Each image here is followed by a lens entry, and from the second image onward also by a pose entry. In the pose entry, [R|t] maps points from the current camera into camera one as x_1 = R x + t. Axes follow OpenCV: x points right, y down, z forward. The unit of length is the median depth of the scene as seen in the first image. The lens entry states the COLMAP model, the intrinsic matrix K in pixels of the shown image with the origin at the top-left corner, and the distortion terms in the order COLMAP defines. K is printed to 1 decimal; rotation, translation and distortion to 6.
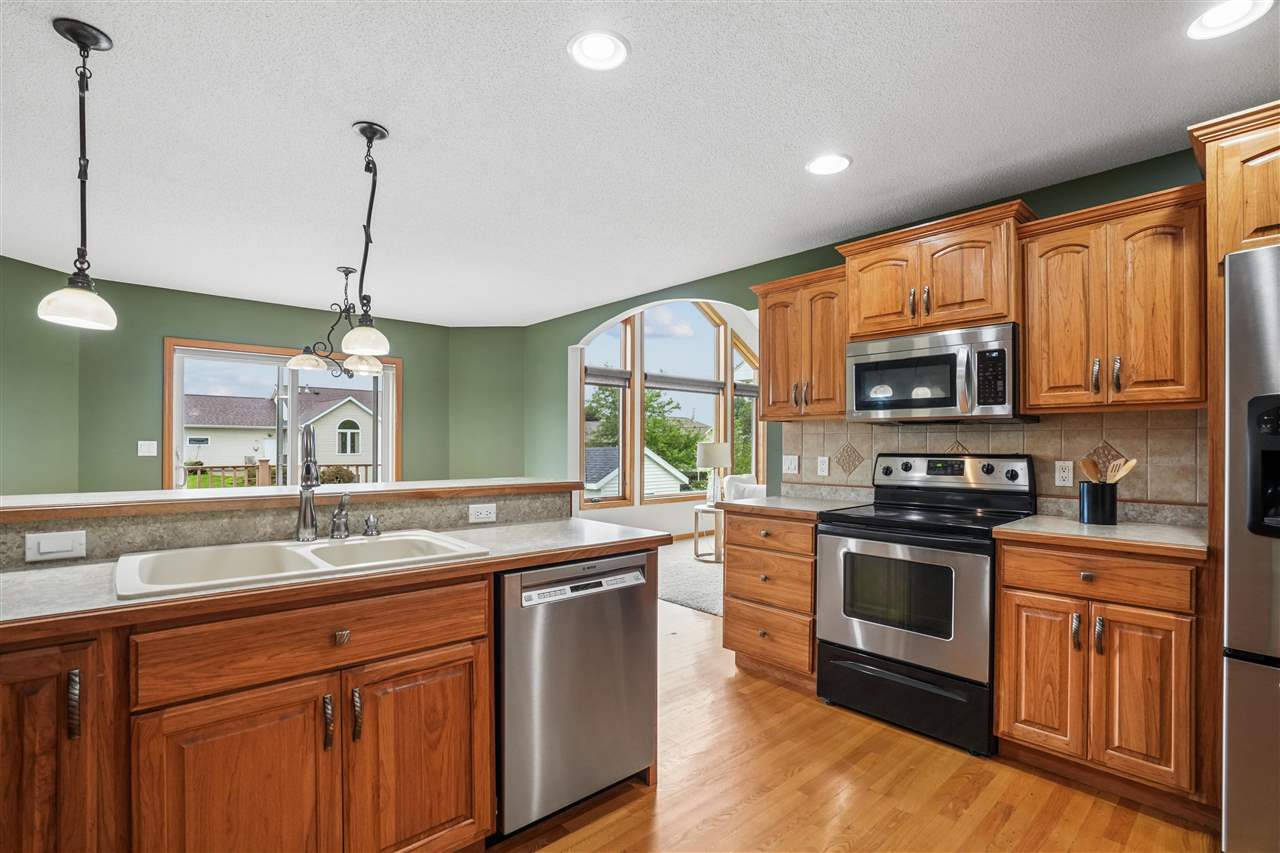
lens RADIAL K [[597.9, 0, 636.2], [0, 597.9, 436.8], [0, 0, 1]] dist [-0.028327, 0.001968]
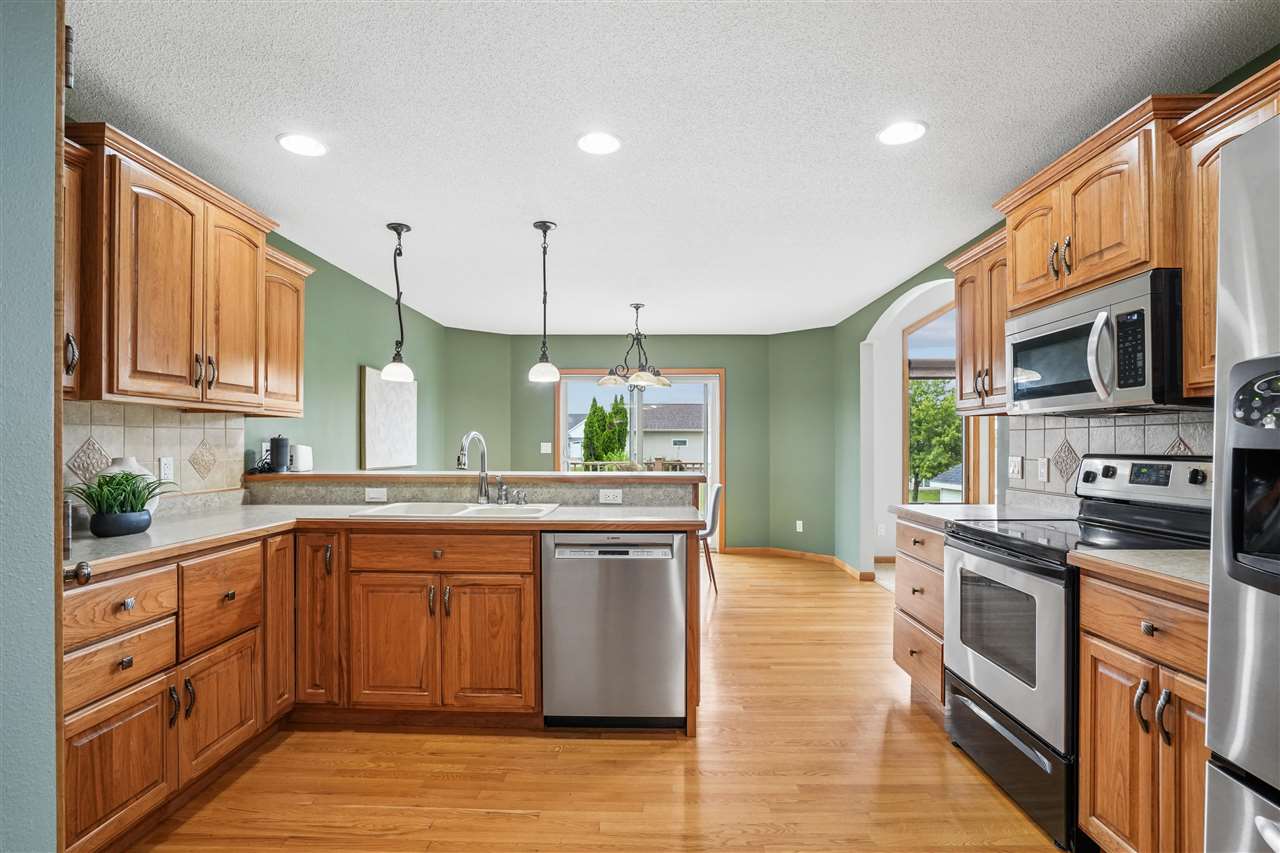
lens RADIAL K [[626.5, 0, 637.0], [0, 626.5, 435.4], [0, 0, 1]] dist [-0.034859, 0.001980]
pose [[0.726247, -0.012263, -0.687324, 0.804939], [0.009988, 0.999924, -0.007287, 0.005728], [0.687361, -0.001573, 0.726314, 0.047148]]
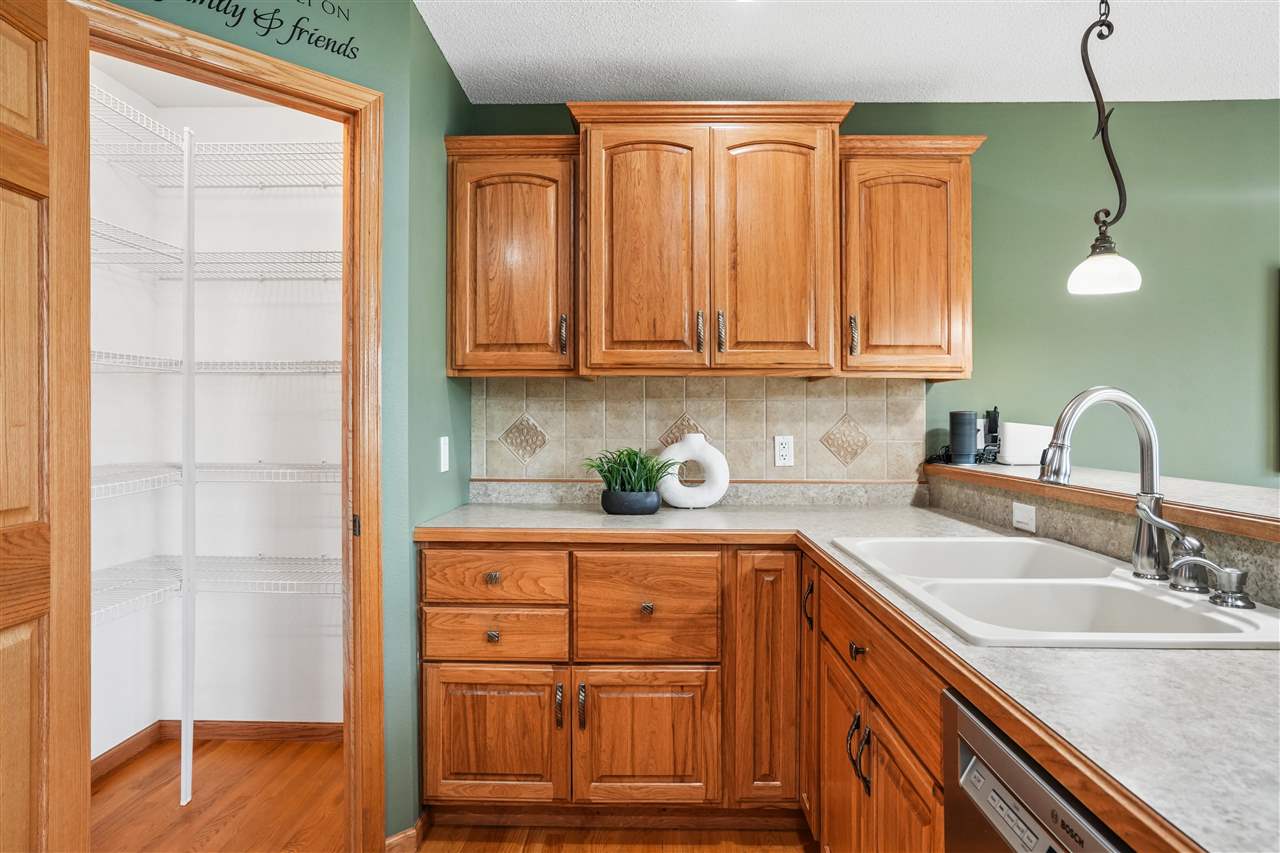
lens RADIAL K [[700.4, 0, 641.4], [0, 700.4, 414.4], [0, 0, 1]] dist [-0.038451, 0.000195]
pose [[-0.691061, -0.012385, -0.722691, 0.276929], [0.002503, 0.999806, -0.019527, 0.017893], [0.722793, -0.015303, -0.690896, 0.983651]]
